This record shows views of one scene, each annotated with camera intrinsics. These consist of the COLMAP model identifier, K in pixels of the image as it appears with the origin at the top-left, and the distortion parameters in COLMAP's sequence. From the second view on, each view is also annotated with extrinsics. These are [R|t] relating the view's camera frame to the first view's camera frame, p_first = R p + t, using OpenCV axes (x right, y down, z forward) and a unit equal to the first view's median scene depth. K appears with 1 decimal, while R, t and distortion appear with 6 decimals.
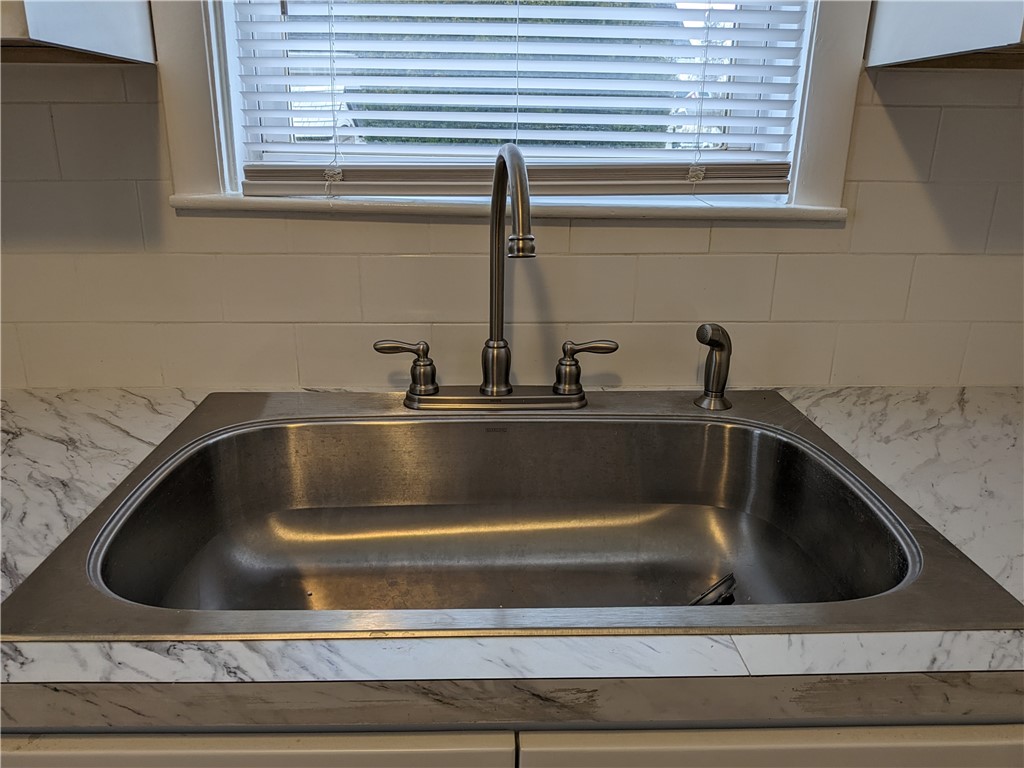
lens RADIAL K [[733.2, 0, 507.2], [0, 733.2, 386.9], [0, 0, 1]] dist [0.021918, 0.001002]
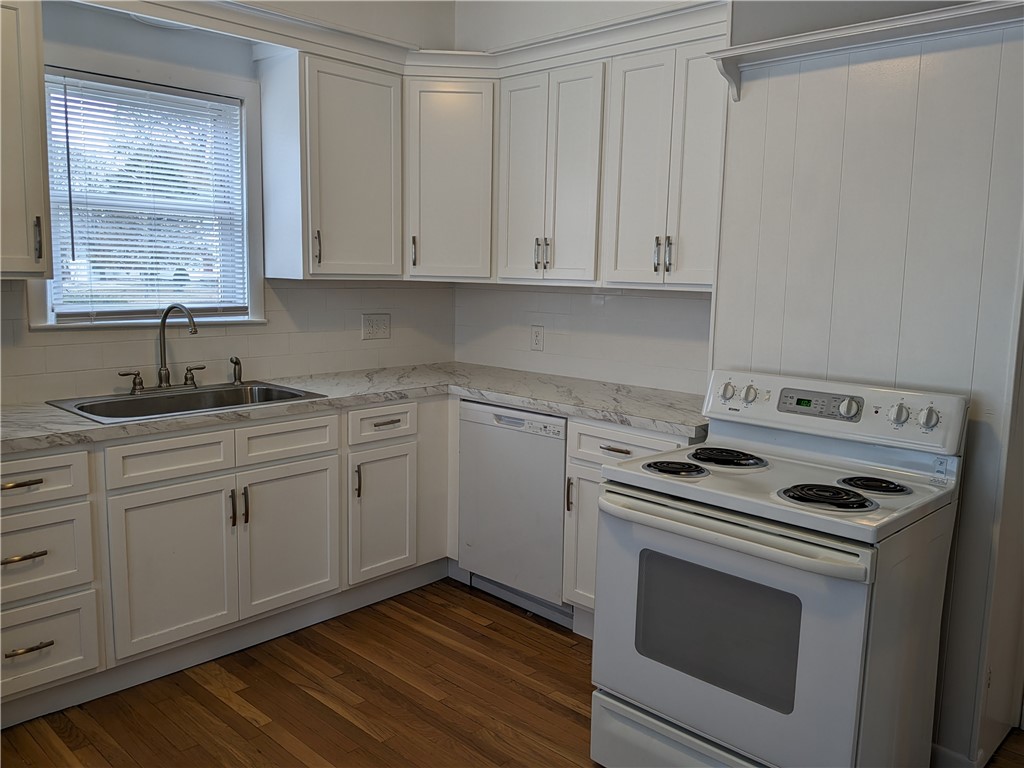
lens RADIAL K [[815.7, 0, 512.6], [0, 815.7, 386.7], [0, 0, 1]] dist [0.003657, 0.001683]
pose [[0.718257, -0.095576, 0.689183, -1.229663], [0.216482, 0.972054, -0.090810, 0.587943], [-0.661244, 0.214420, 0.718875, -2.165290]]
